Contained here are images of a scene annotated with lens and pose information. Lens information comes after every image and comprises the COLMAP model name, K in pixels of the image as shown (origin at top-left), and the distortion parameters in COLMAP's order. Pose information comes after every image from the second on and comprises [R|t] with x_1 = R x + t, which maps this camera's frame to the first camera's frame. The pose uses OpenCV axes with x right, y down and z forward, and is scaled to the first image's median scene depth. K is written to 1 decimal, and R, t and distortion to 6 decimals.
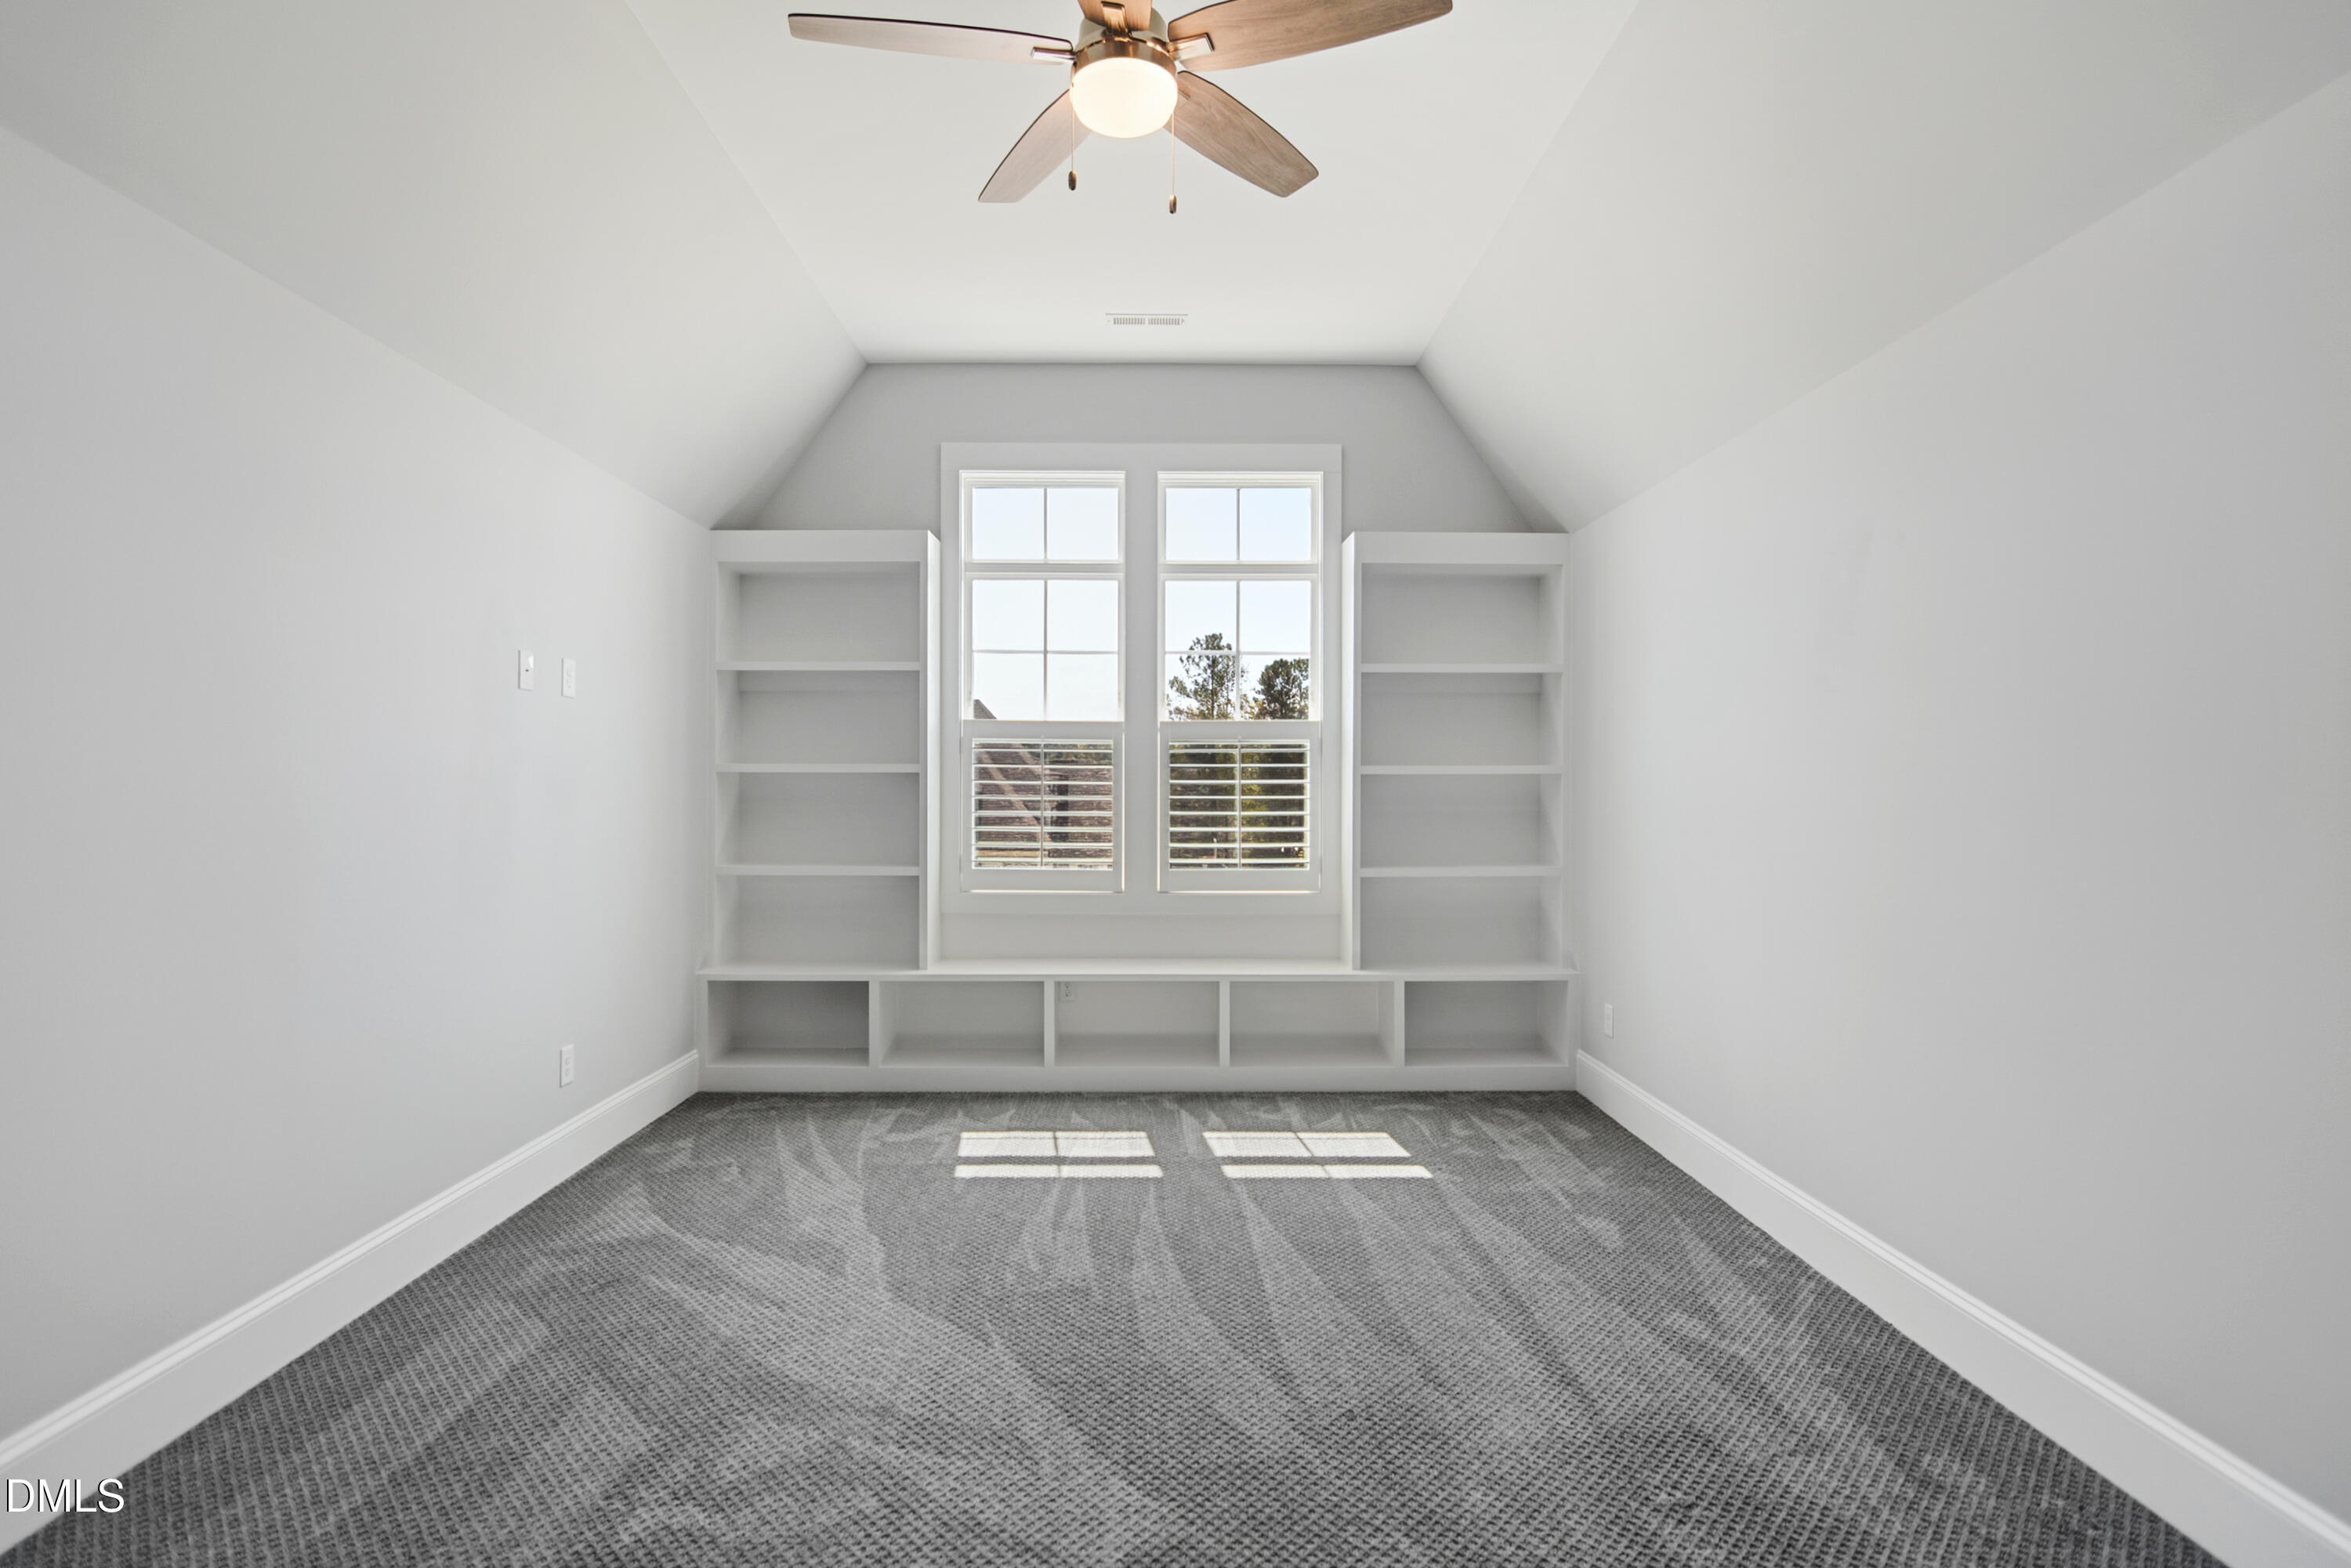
lens RADIAL K [[1177.2, 0, 1159.3], [0, 1177.2, 777.3], [0, 0, 1]] dist [-0.001858, -0.000159]
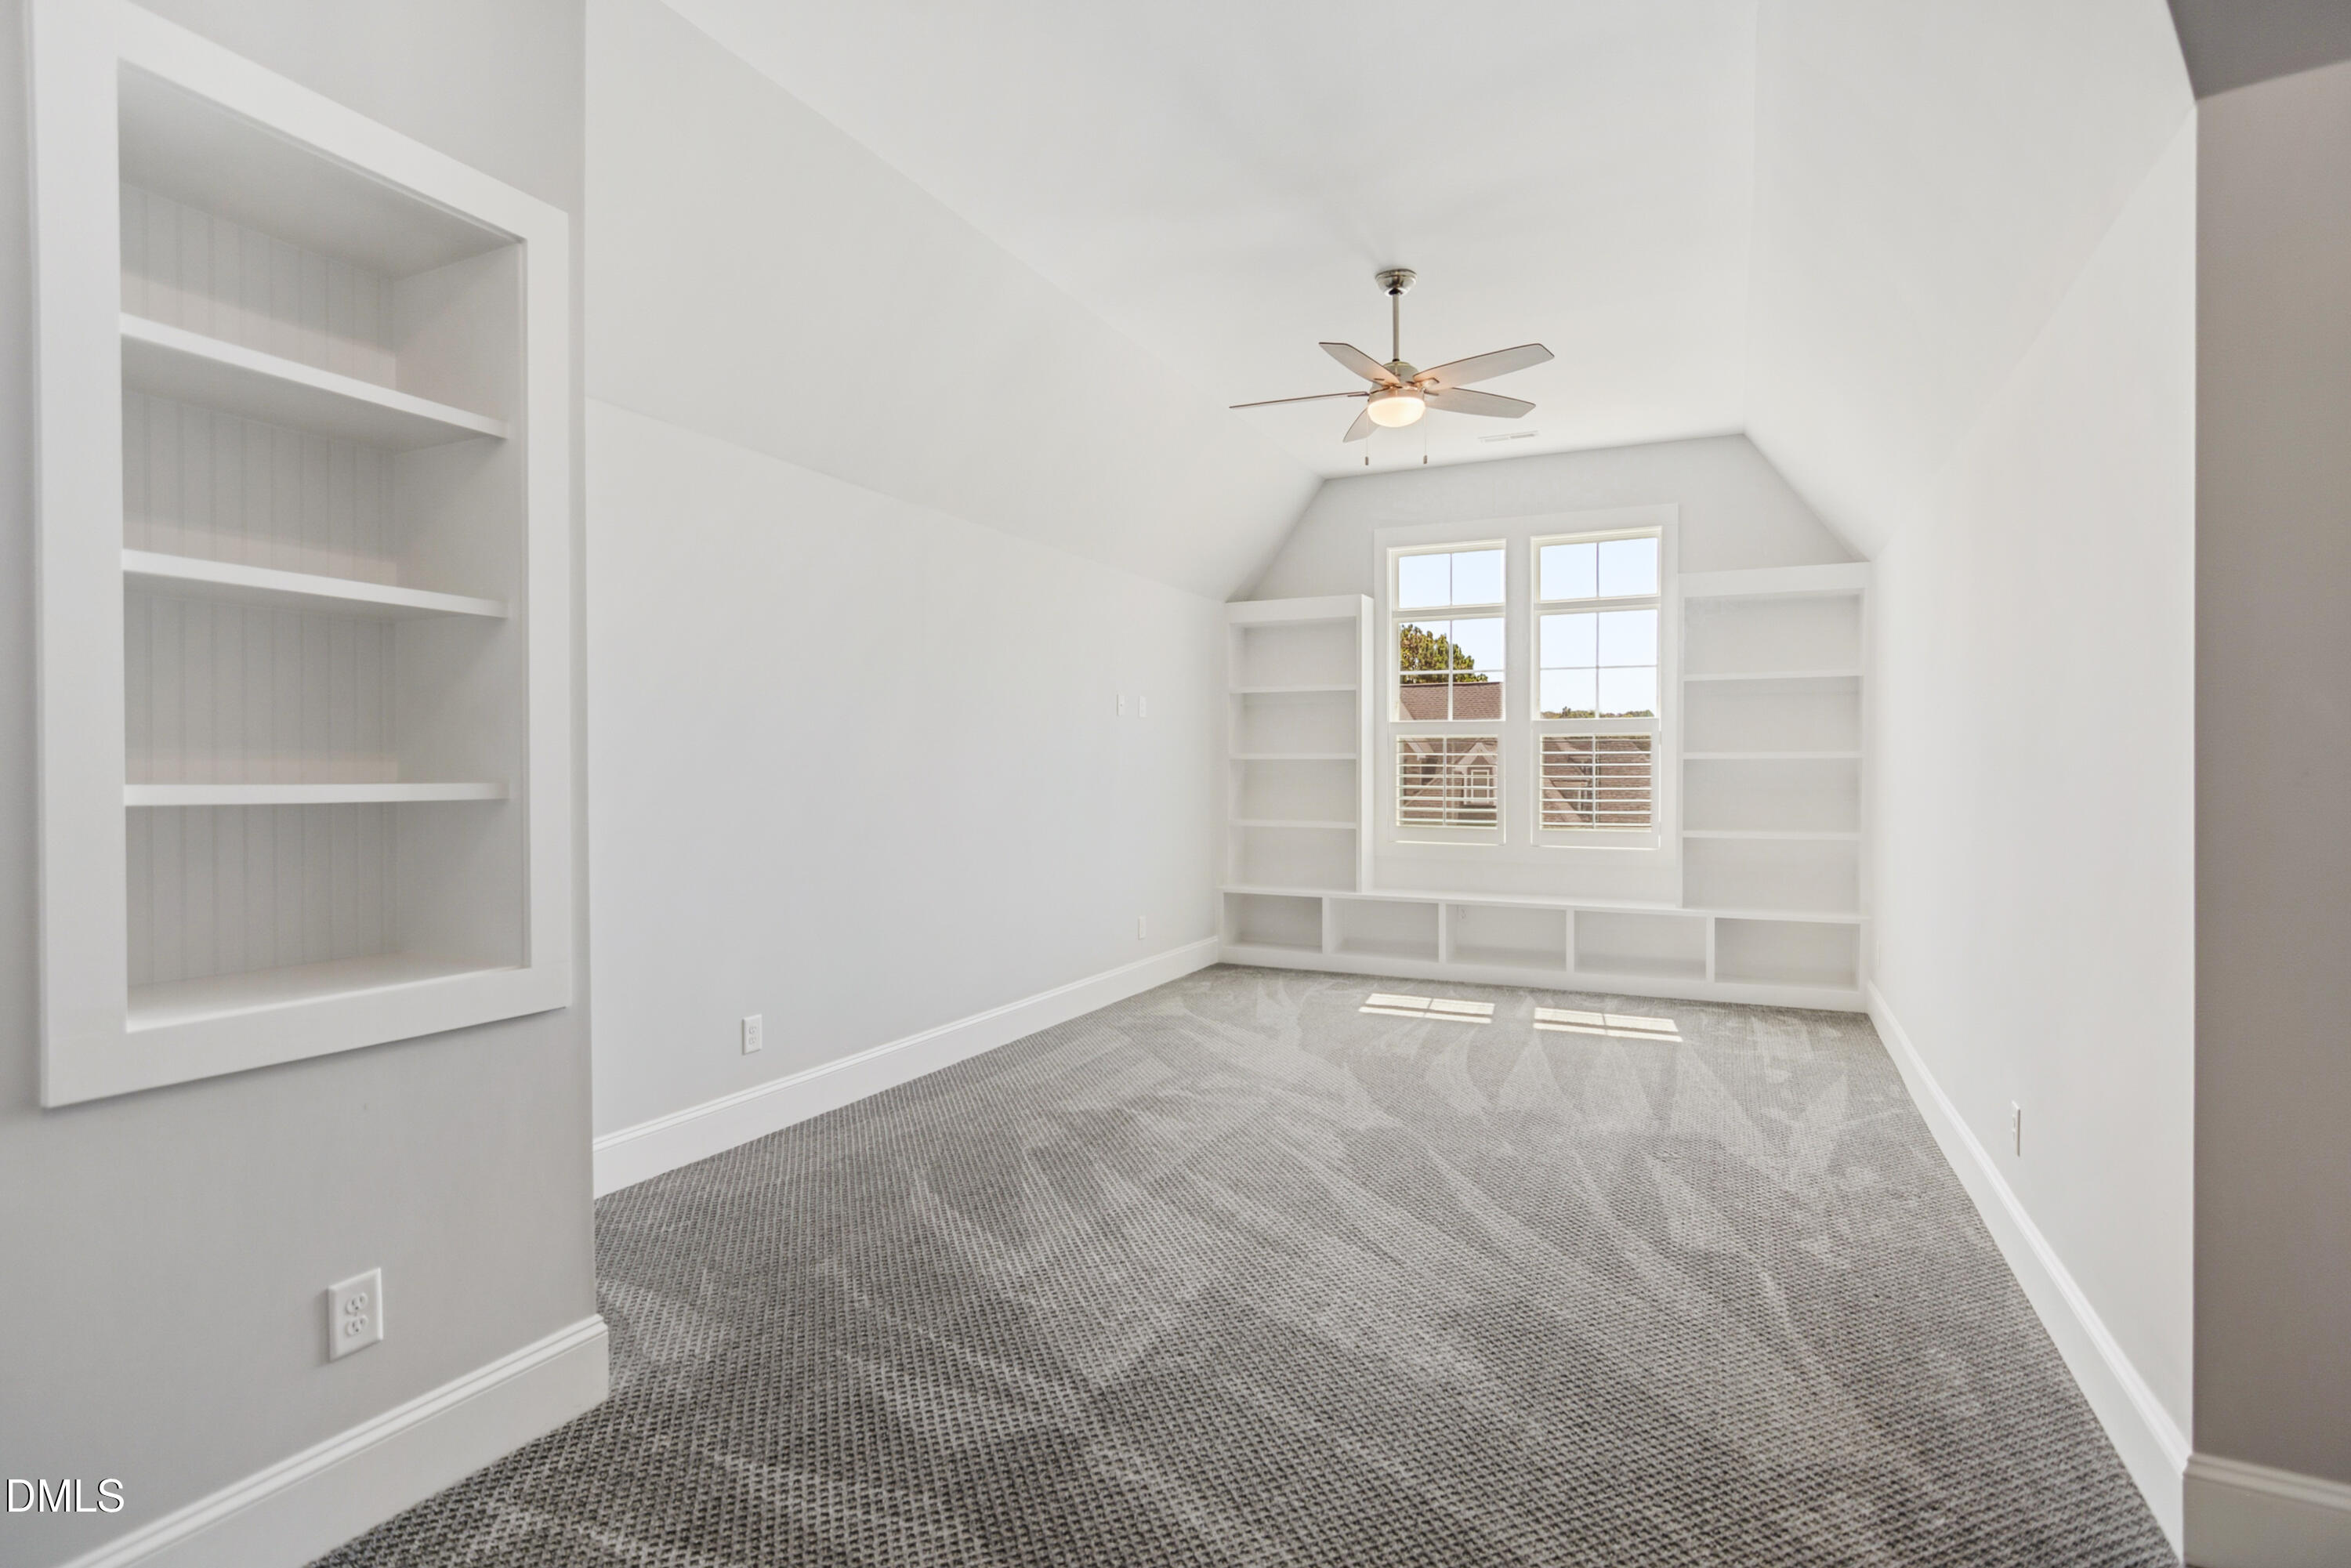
lens RADIAL K [[1177.2, 0, 1159.3], [0, 1177.2, 777.3], [0, 0, 1]] dist [-0.001858, -0.000159]
pose [[0.896351, 0.004326, -0.443323, 0.238430], [0.003412, 0.999855, 0.016655, -0.006397], [0.443331, -0.016442, 0.896207, -0.448406]]
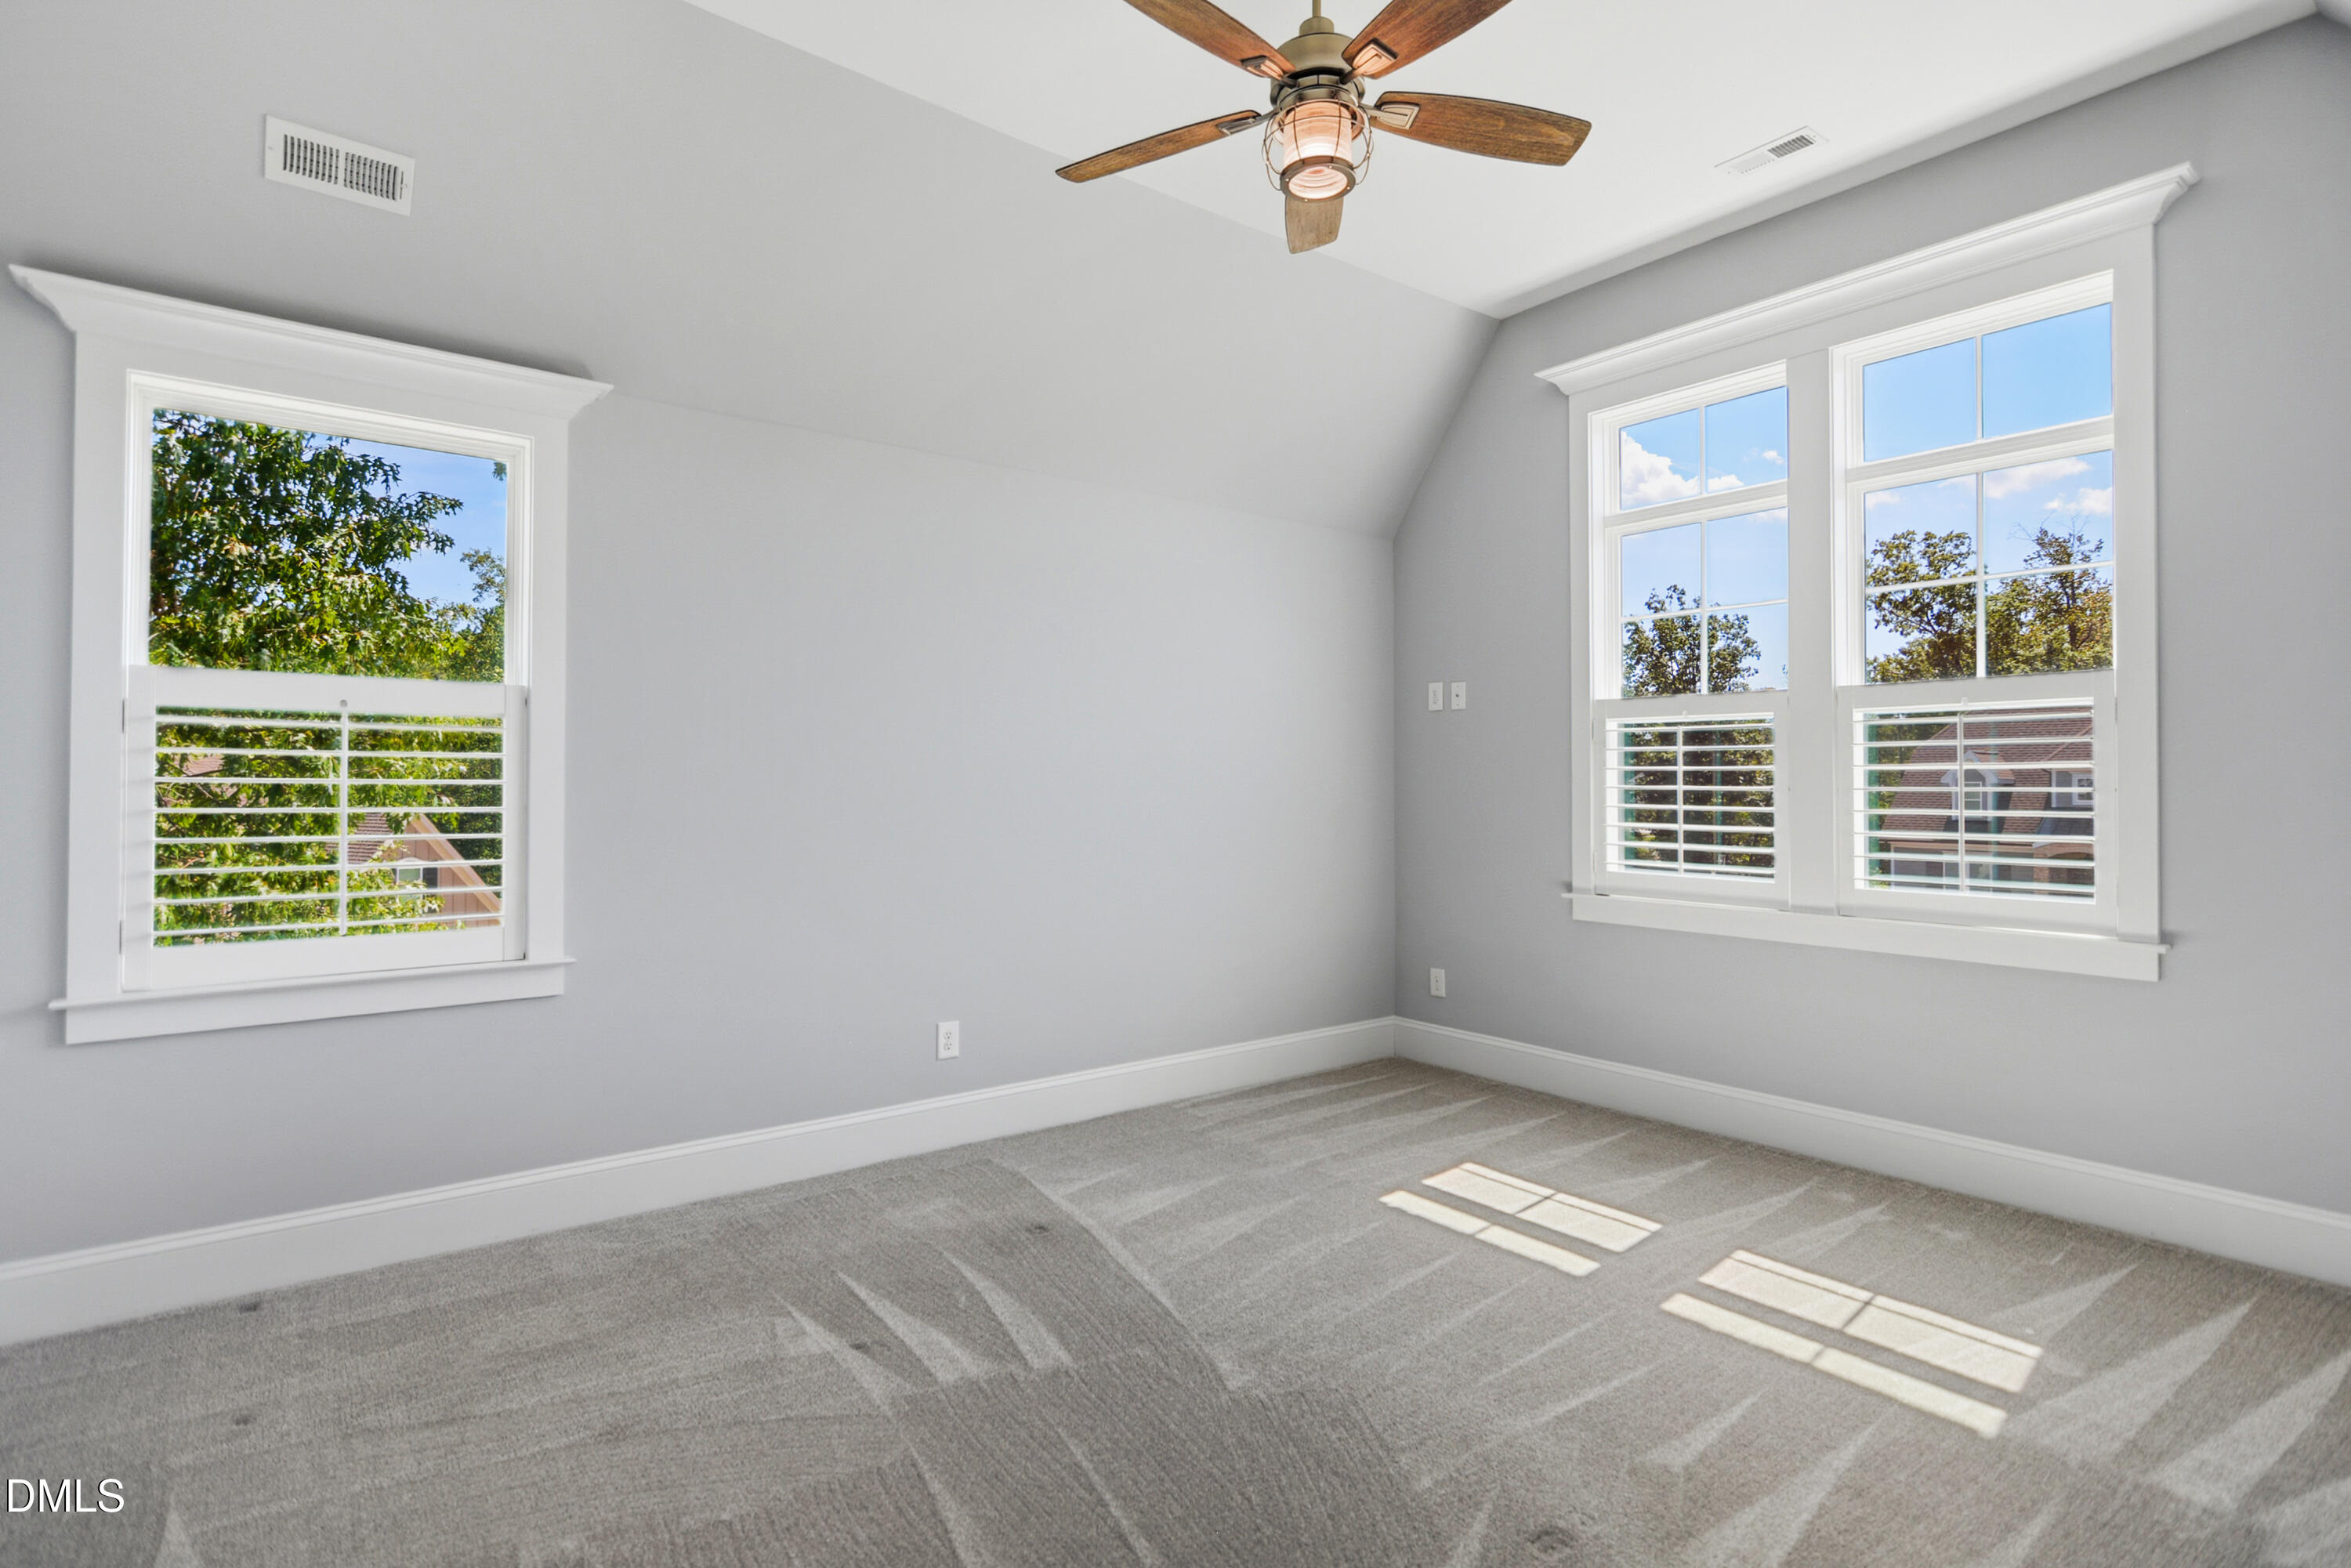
lens RADIAL K [[1177.2, 0, 1159.3], [0, 1177.2, 777.3], [0, 0, 1]] dist [-0.001858, -0.000159]
pose [[0.601271, -0.002896, -0.799040, 0.370546], [0.005423, 0.999985, 0.000457, 0.008501], [0.799027, -0.004608, 0.601278, 0.259561]]
